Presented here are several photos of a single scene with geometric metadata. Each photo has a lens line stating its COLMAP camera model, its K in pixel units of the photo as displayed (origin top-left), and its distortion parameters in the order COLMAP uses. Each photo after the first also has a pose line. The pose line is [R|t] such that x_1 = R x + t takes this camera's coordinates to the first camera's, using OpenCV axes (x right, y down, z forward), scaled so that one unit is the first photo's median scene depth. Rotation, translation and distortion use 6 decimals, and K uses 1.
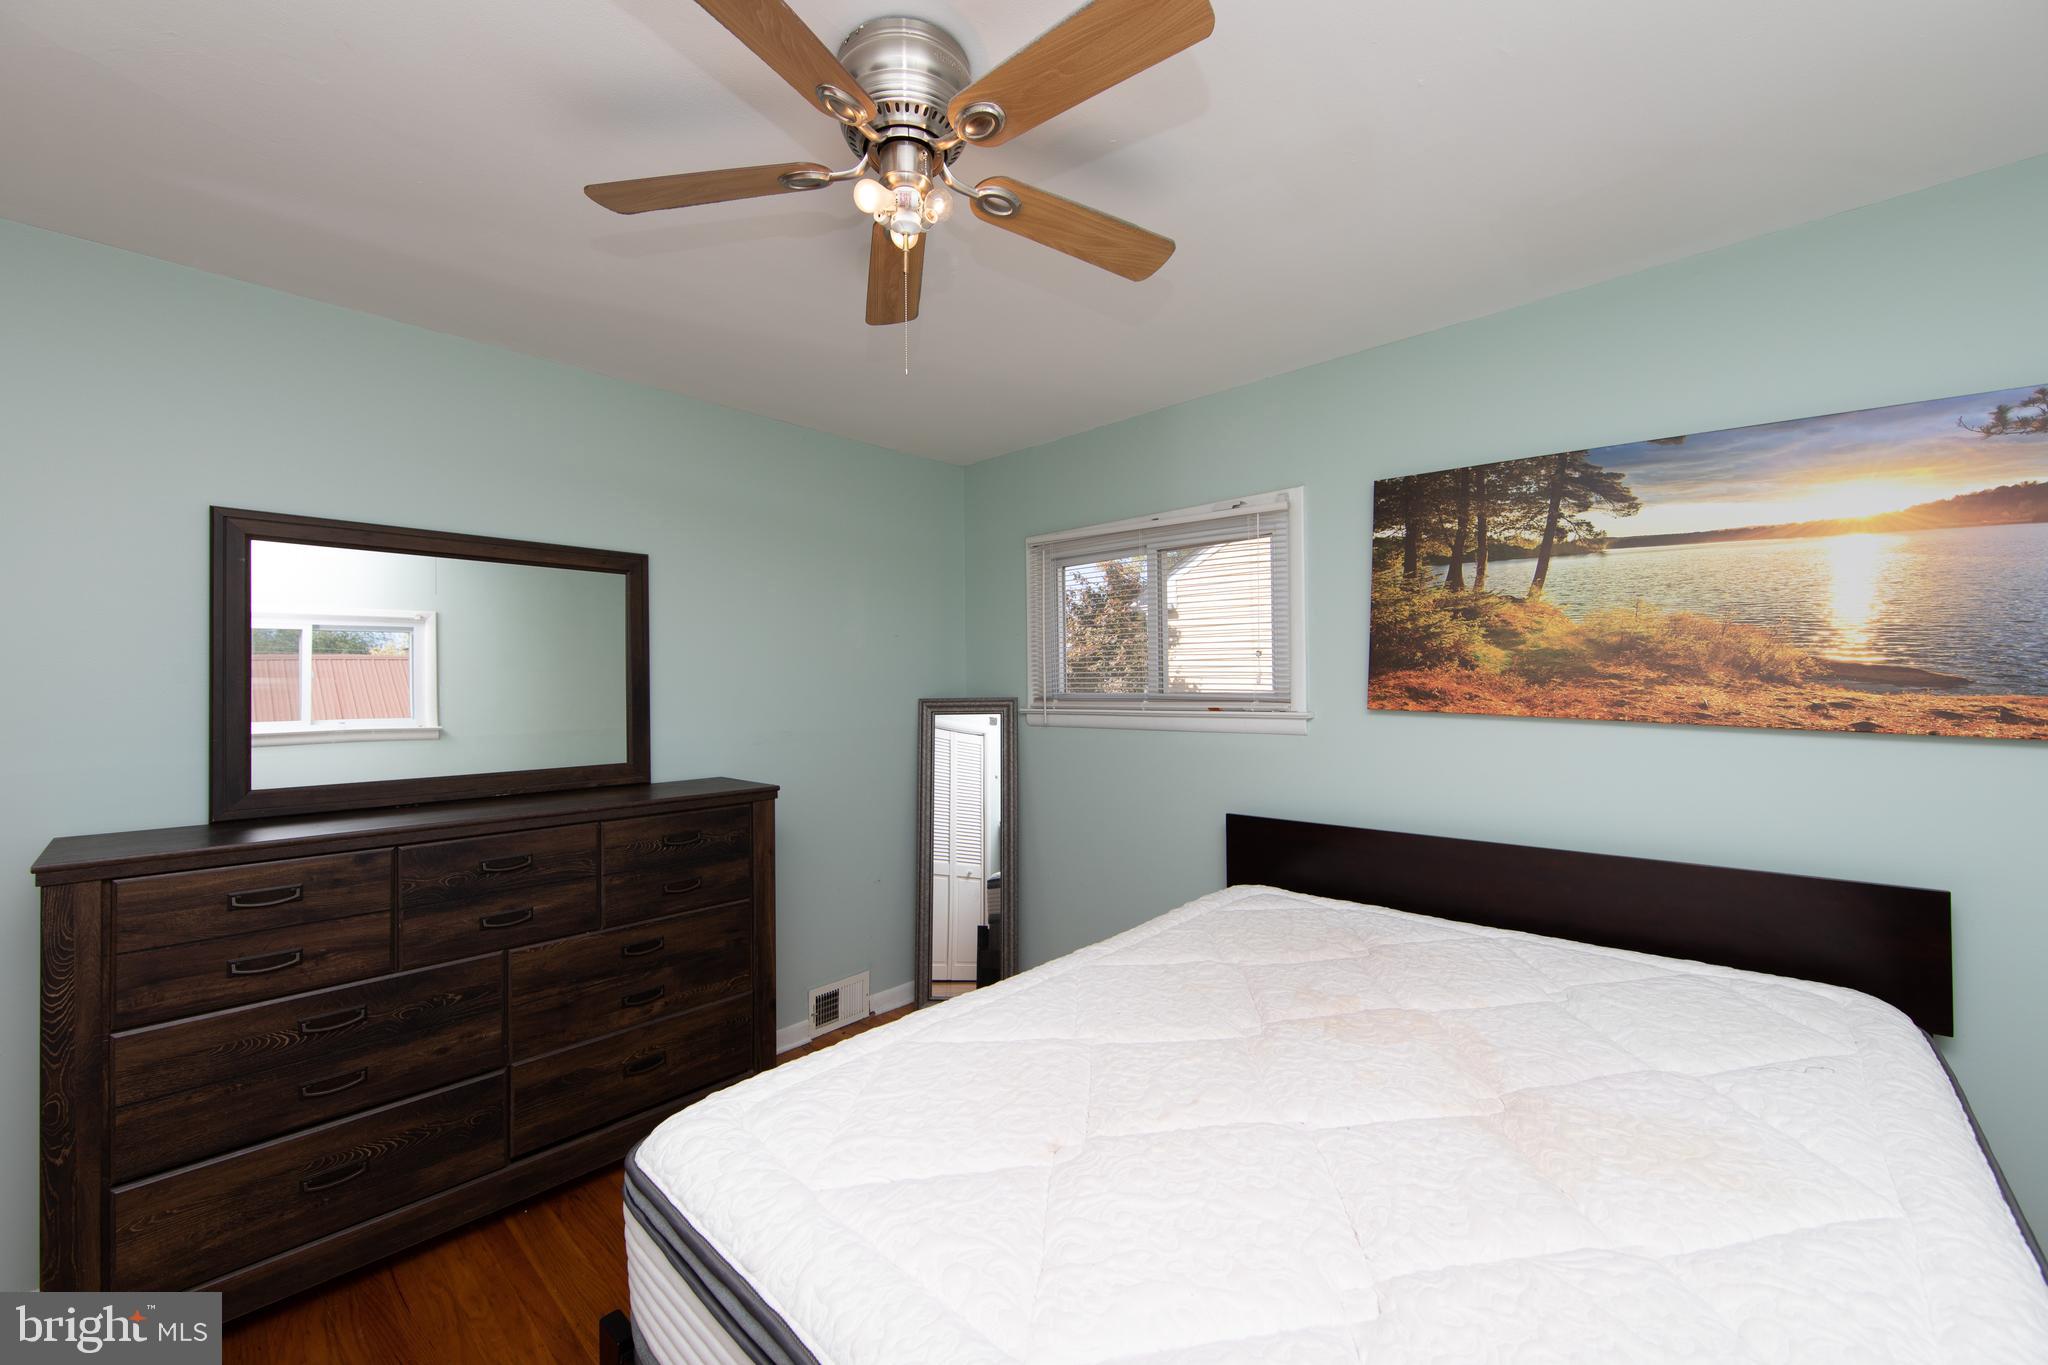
lens RADIAL K [[799.8, 0, 1010.9], [0, 799.8, 674.3], [0, 0, 1]] dist [-0.005033, -0.000128]
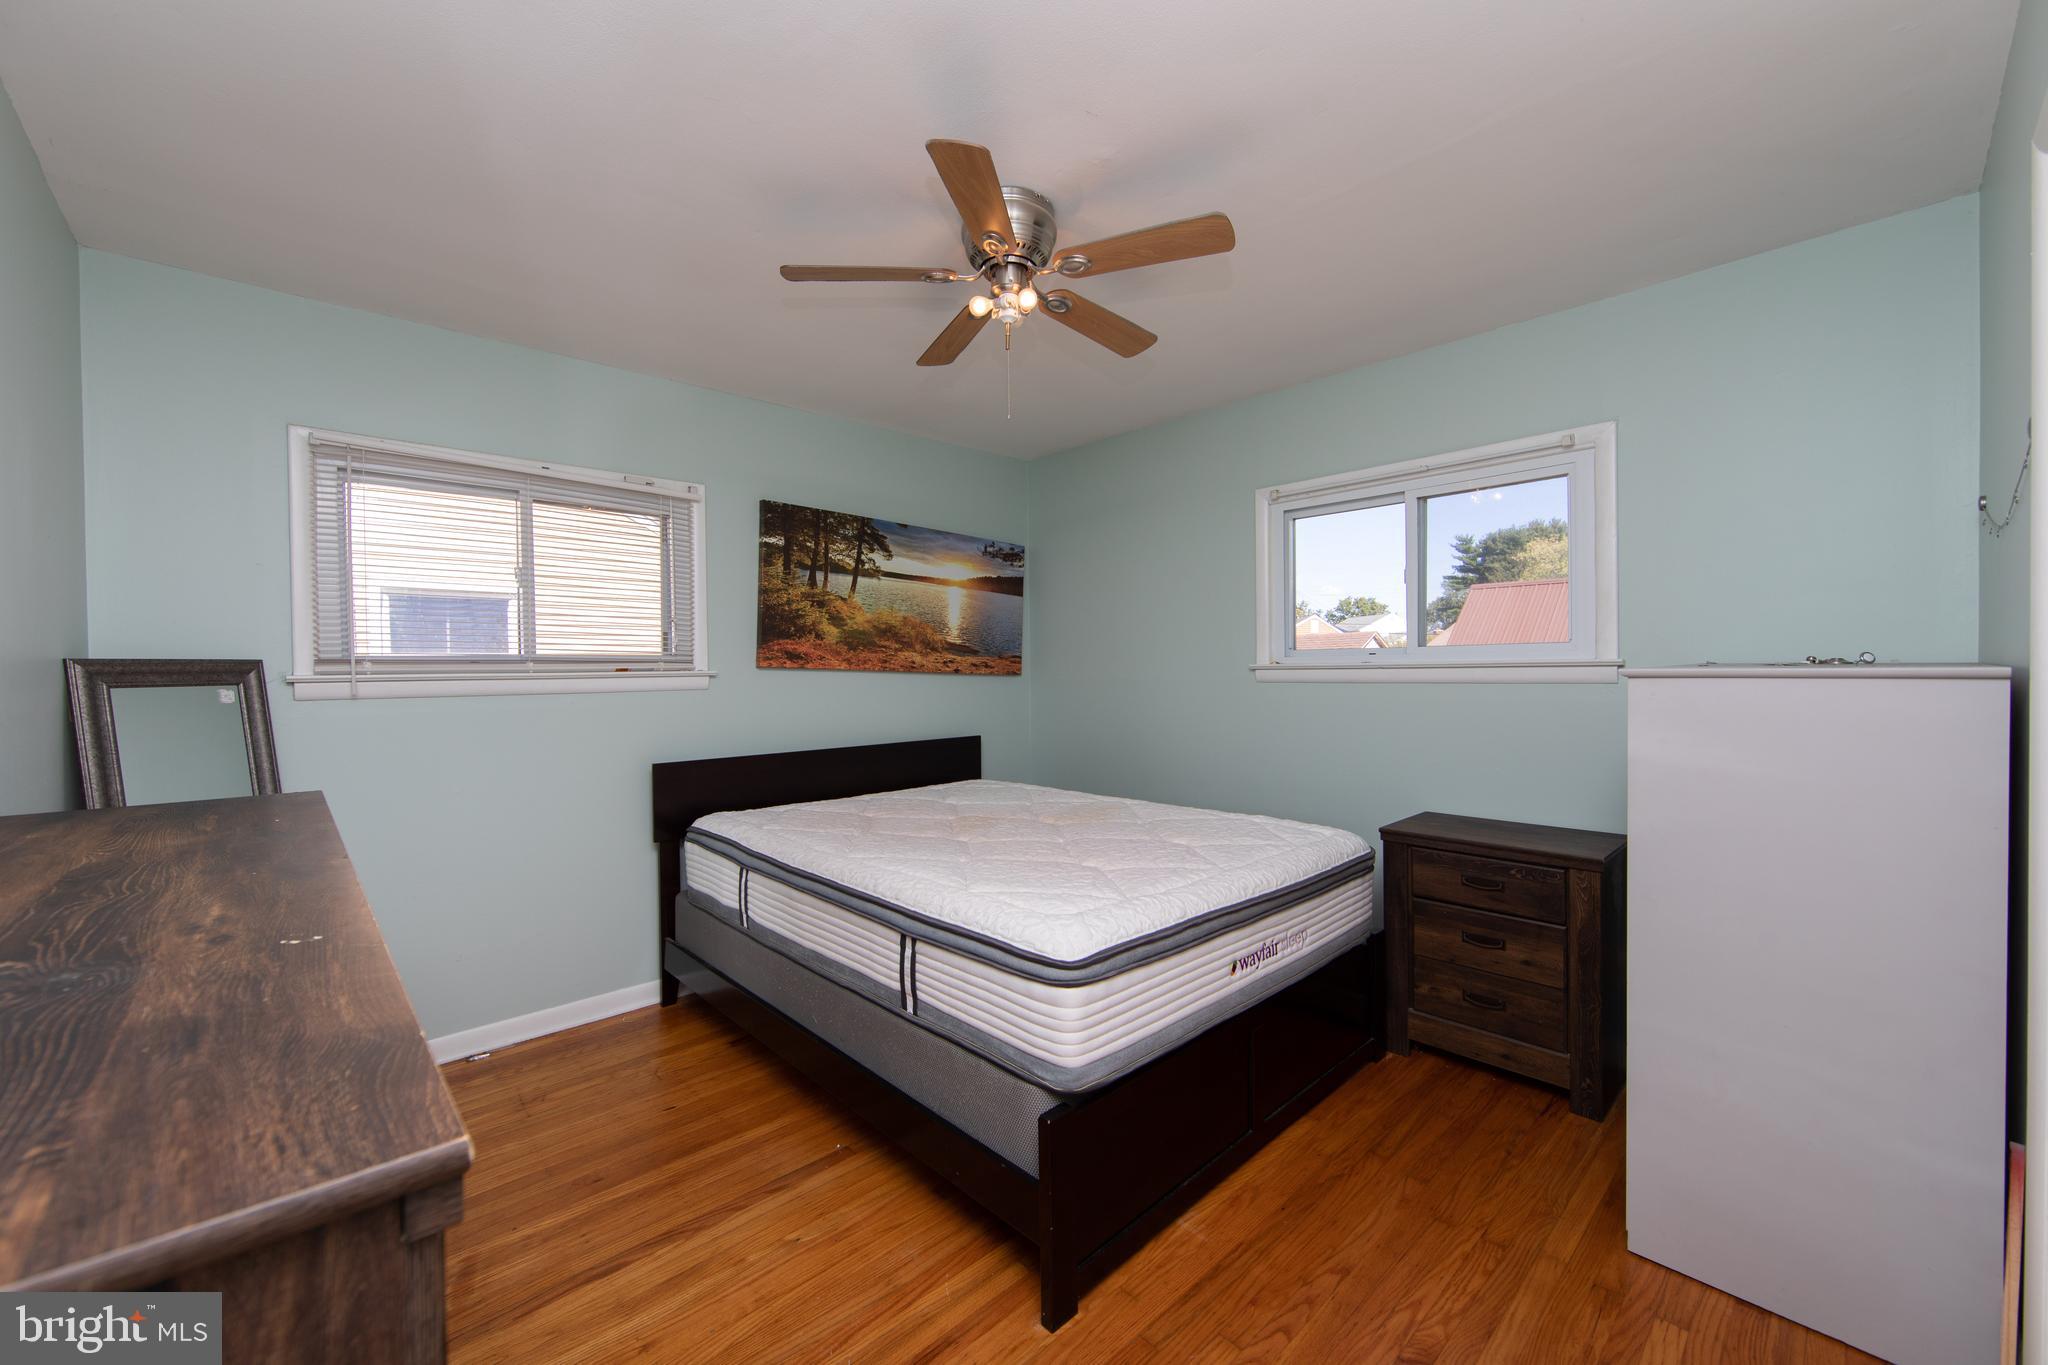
lens RADIAL K [[799.8, 0, 1010.9], [0, 799.8, 674.3], [0, 0, 1]] dist [-0.005033, -0.000128]
pose [[0.063149, 0.000117, 0.998004, -0.988978], [-0.006177, 0.999981, 0.000274, 0.059921], [-0.997985, -0.006182, 0.063148, 0.551326]]
